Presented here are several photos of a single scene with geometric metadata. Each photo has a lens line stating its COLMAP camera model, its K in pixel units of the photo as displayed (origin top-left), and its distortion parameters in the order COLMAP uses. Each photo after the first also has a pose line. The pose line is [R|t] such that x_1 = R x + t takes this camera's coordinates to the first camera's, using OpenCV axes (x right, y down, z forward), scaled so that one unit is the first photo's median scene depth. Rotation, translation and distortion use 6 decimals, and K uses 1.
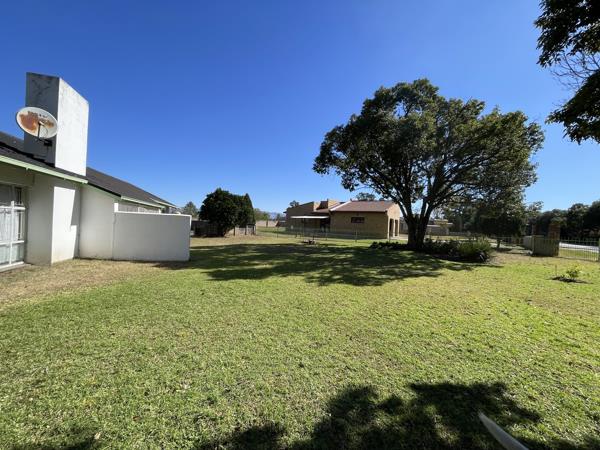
lens RADIAL K [[242.5, 0, 299.3], [0, 242.5, 224.5], [0, 0, 1]] dist [-0.001175, -0.000045]
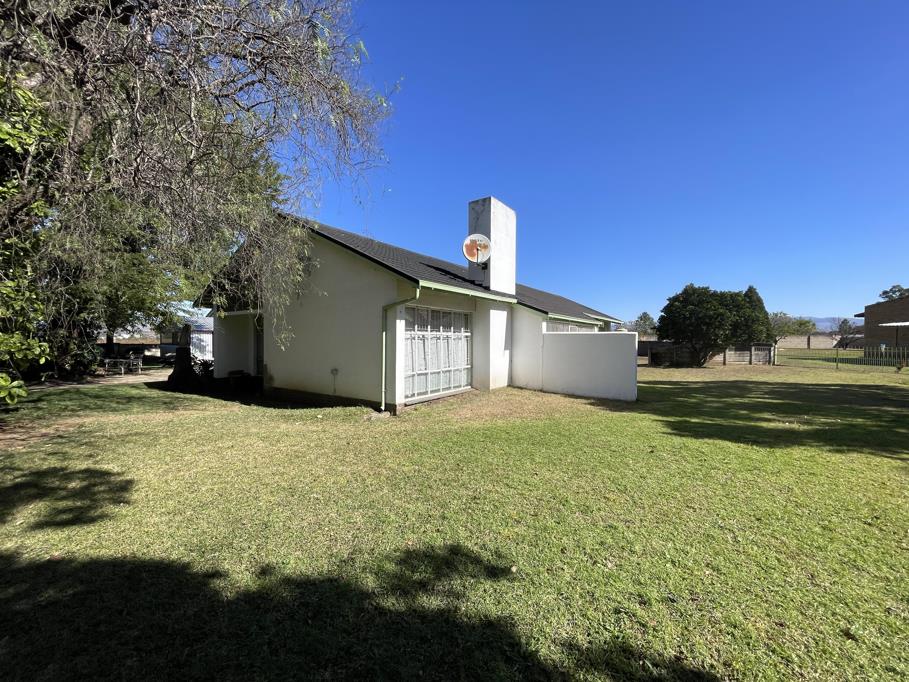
lens RADIAL K [[367.4, 0, 453.5], [0, 367.4, 340.3], [0, 0, 1]] dist [-0.001175, -0.000045]
pose [[0.616752, -0.037262, -0.786275, 0.046015], [0.020947, 0.999302, -0.030927, 0.006405], [0.786879, 0.002604, 0.617102, -0.017814]]
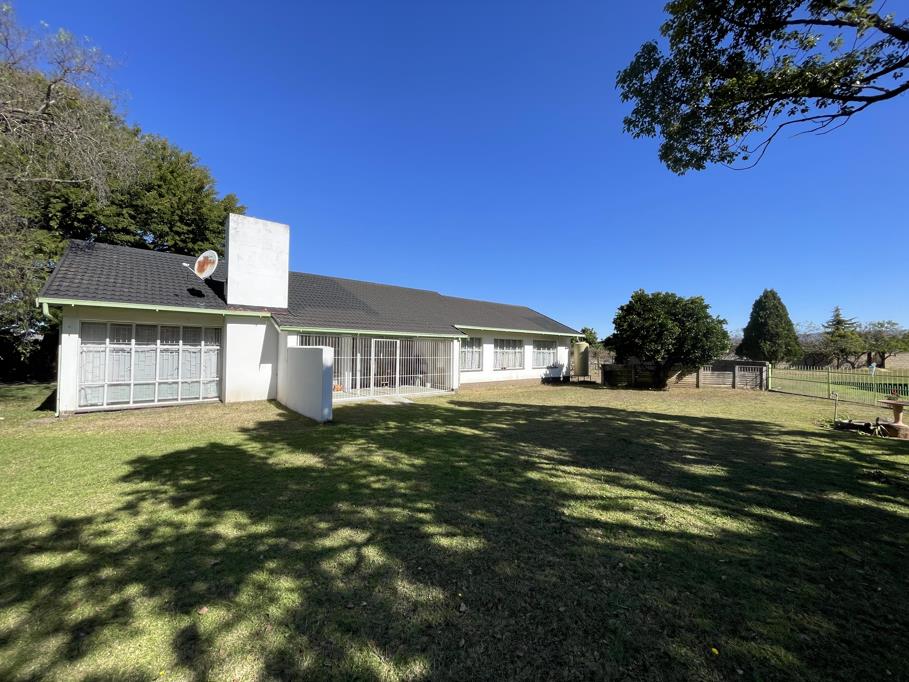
lens RADIAL K [[367.4, 0, 453.5], [0, 367.4, 340.3], [0, 0, 1]] dist [-0.001175, -0.000045]
pose [[0.398174, -0.065460, -0.914971, 0.745407], [0.002127, 0.997514, -0.070440, 0.017672], [0.917307, 0.026101, 0.397323, 1.316305]]
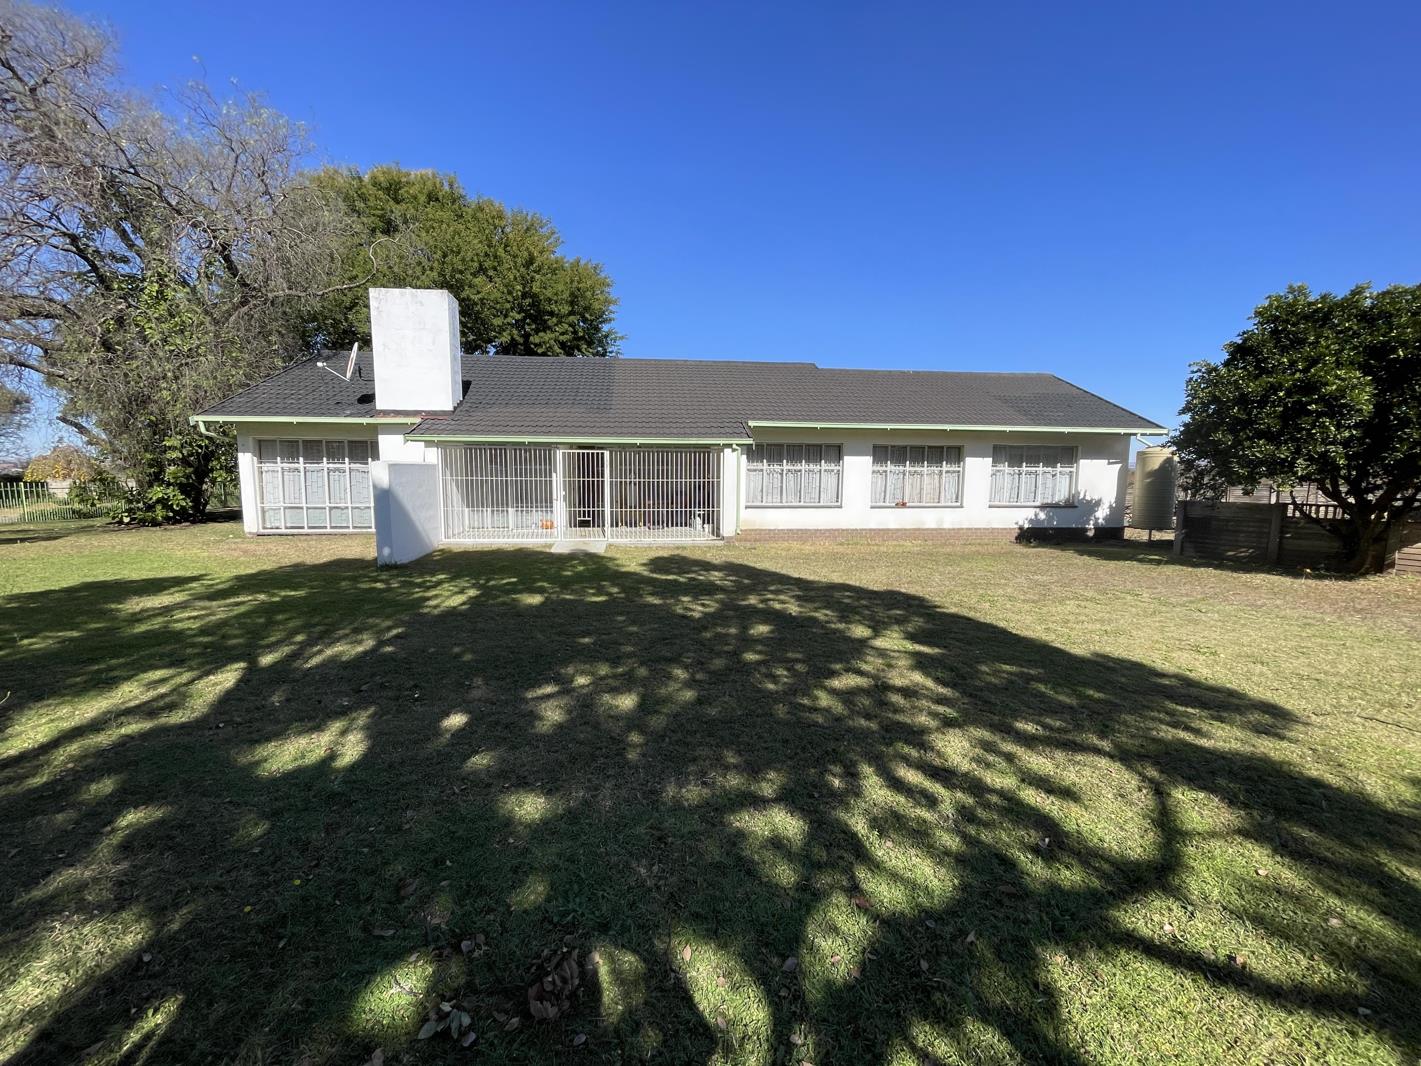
lens RADIAL K [[556.2, 0, 711.6], [0, 556.2, 499.9], [0, 0, 1]] dist [-0.001165, -0.000082]
pose [[-0.201892, 0.002137, -0.979405, 0.530804], [-0.019528, 0.999790, 0.006207, 0.018497], [0.979213, 0.020379, -0.201808, 2.531536]]
